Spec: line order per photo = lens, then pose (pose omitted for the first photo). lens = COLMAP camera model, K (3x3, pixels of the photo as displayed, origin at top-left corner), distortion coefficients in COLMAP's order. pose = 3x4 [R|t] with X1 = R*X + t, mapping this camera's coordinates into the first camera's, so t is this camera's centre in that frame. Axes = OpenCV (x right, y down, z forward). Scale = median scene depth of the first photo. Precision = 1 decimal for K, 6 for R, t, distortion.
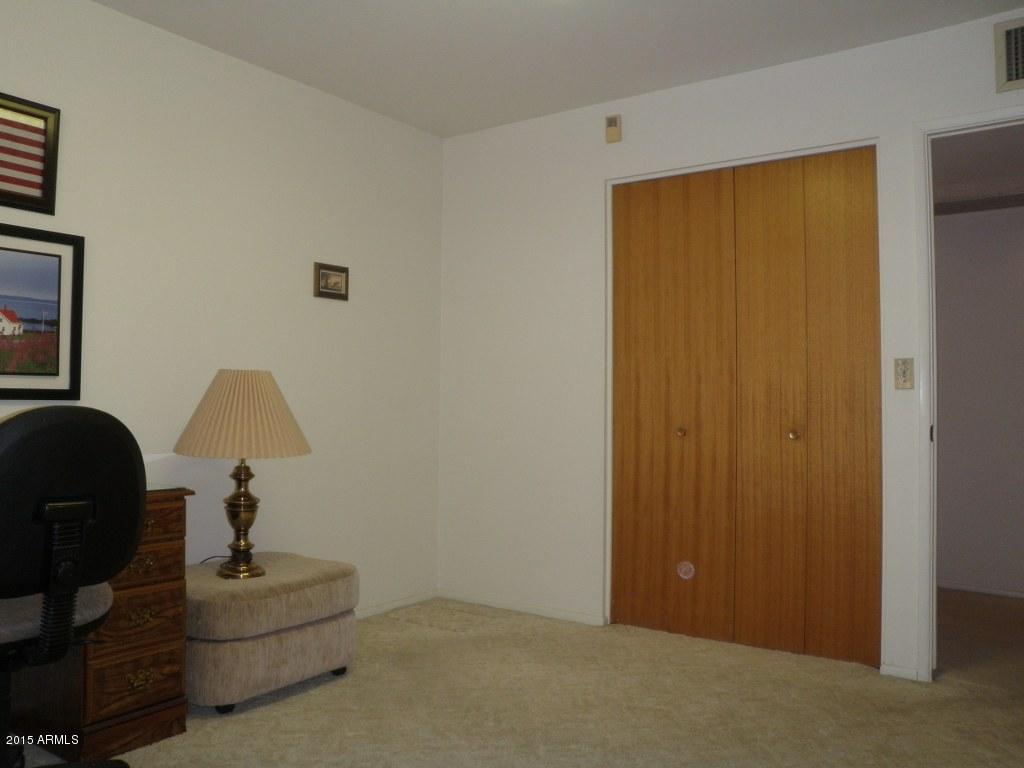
lens RADIAL K [[822.9, 0, 507.6], [0, 822.9, 377.2], [0, 0, 1]] dist [-0.083701, 0.038733]
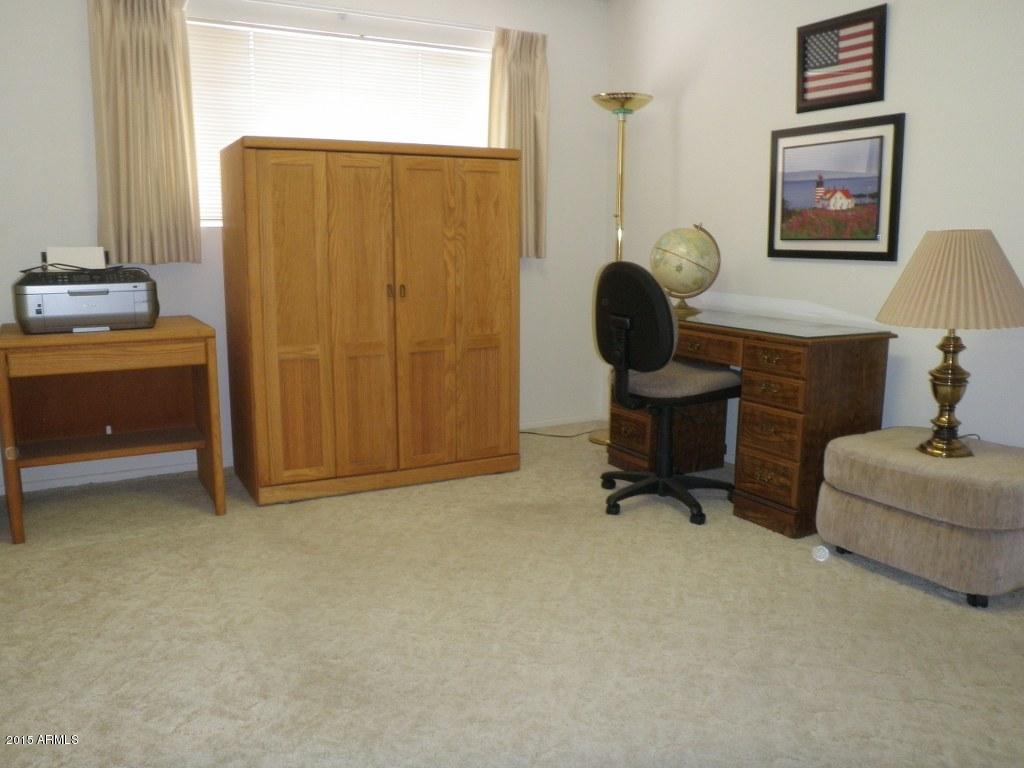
lens RADIAL K [[822.9, 0, 509.8], [0, 822.9, 388.4], [0, 0, 1]] dist [-0.083701, 0.038733]
pose [[-0.423510, 0.145622, -0.894110, 0.768031], [0.020571, 0.988287, 0.151216, 0.022787], [0.905658, 0.045649, -0.421545, 1.025265]]
